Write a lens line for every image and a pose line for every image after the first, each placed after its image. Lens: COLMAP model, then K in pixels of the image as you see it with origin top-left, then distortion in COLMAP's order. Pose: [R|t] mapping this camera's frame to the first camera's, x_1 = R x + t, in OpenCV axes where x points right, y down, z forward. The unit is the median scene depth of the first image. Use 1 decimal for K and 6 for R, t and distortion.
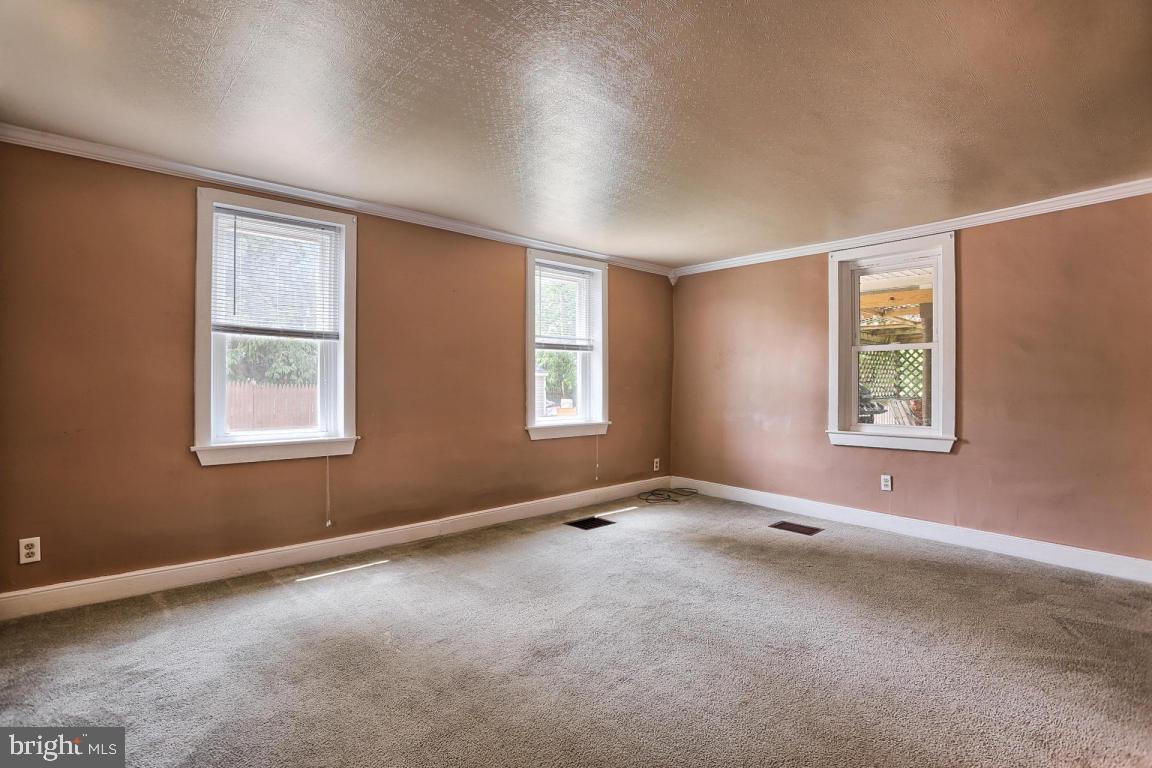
lens RADIAL K [[563.1, 0, 583.4], [0, 563.1, 388.2], [0, 0, 1]] dist [-0.070913, 0.025237]
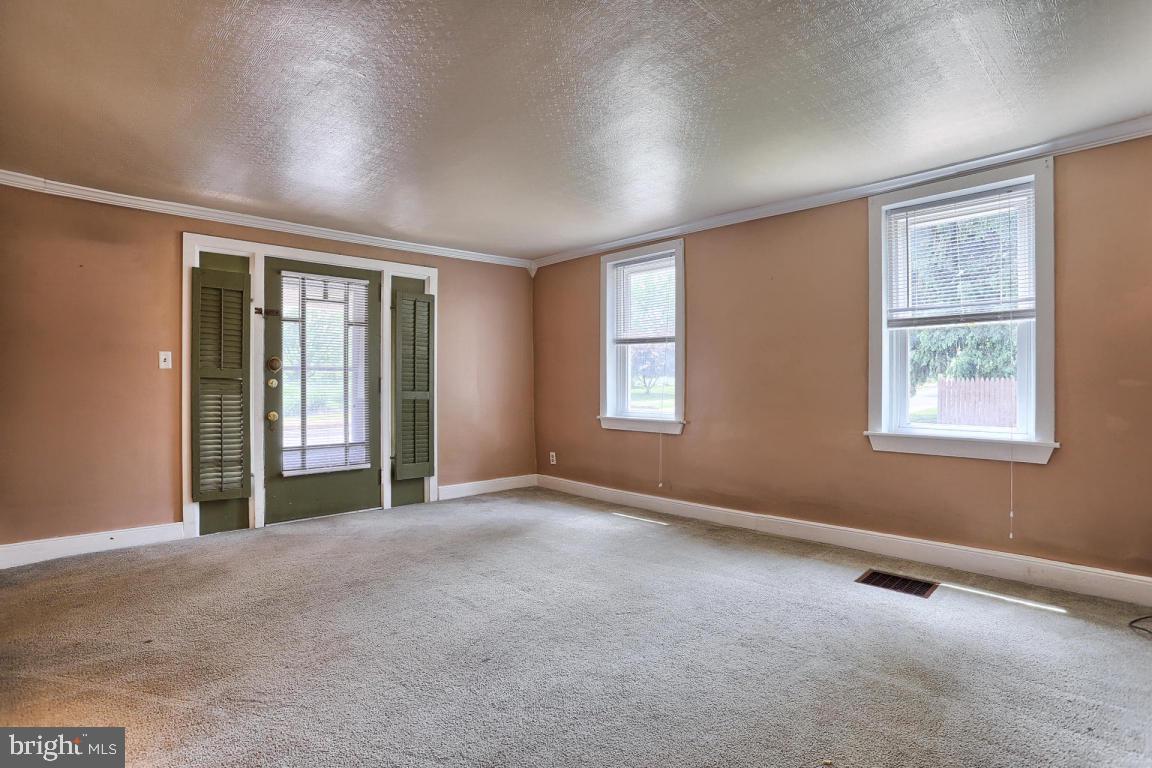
lens RADIAL K [[563.1, 0, 577.9], [0, 563.1, 383.1], [0, 0, 1]] dist [-0.070913, 0.025237]
pose [[0.022676, 0.008481, -0.999707, 0.703034], [-0.001404, 0.999963, 0.008451, -0.003783], [0.999742, 0.001212, 0.022687, 0.644718]]
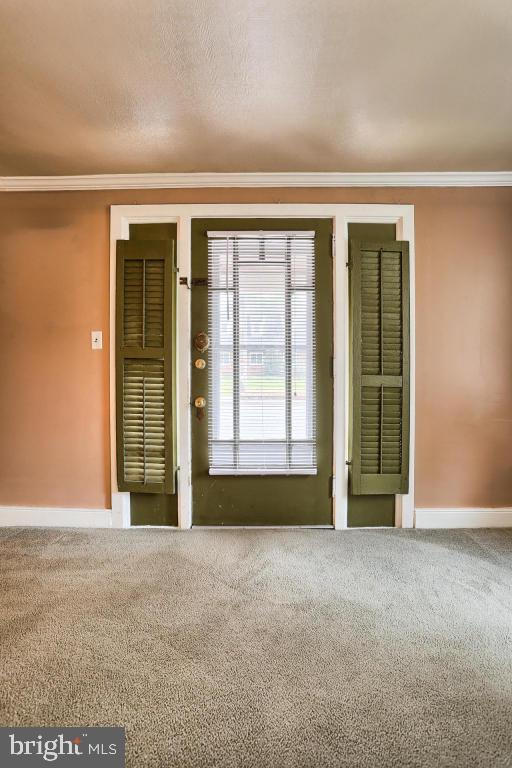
lens RADIAL K [[375.4, 0, 268.2], [0, 375.4, 368.8], [0, 0, 1]] dist [-0.070913, 0.025237]
pose [[-0.671428, 0.005605, -0.741048, 0.054702], [0.004134, 0.999984, 0.003819, 0.011059], [0.741058, -0.000499, -0.671441, 0.583722]]
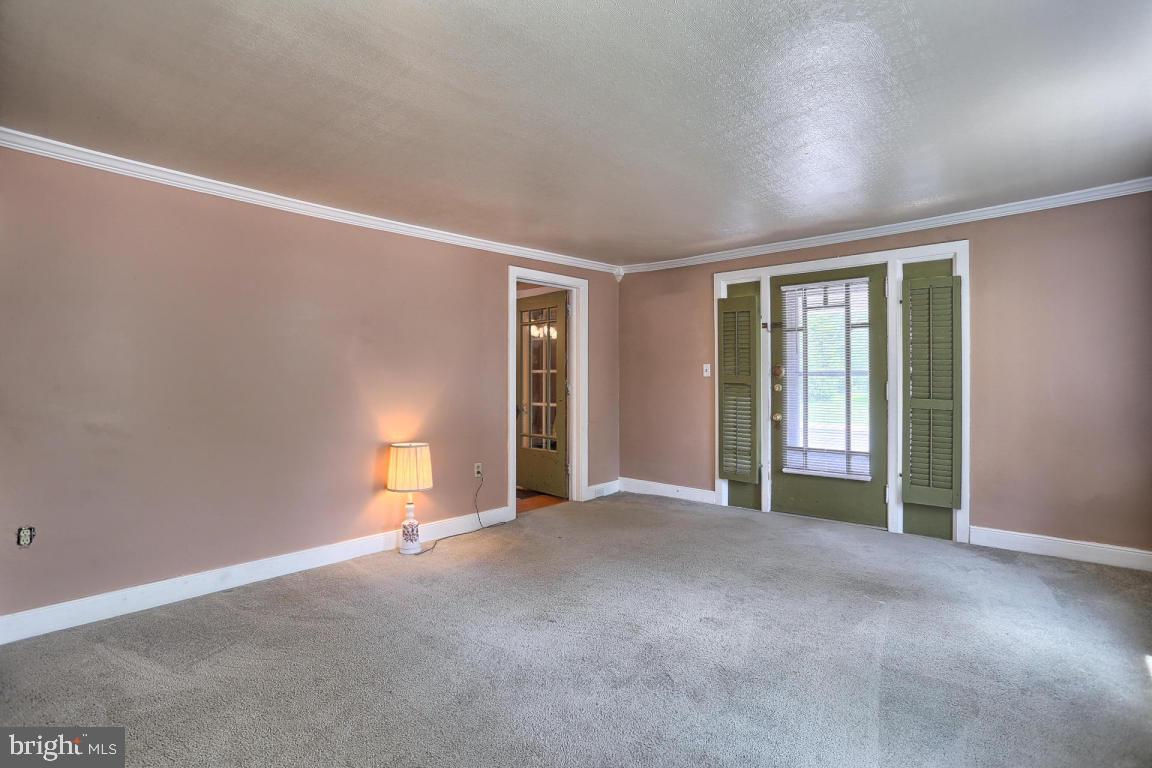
lens RADIAL K [[563.1, 0, 579.6], [0, 563.1, 375.3], [0, 0, 1]] dist [-0.070913, 0.025237]
pose [[-0.994481, 0.004480, -0.104823, 0.215889], [0.005414, 0.999948, -0.008622, -0.012090], [0.104779, -0.009142, -0.994453, 1.202967]]
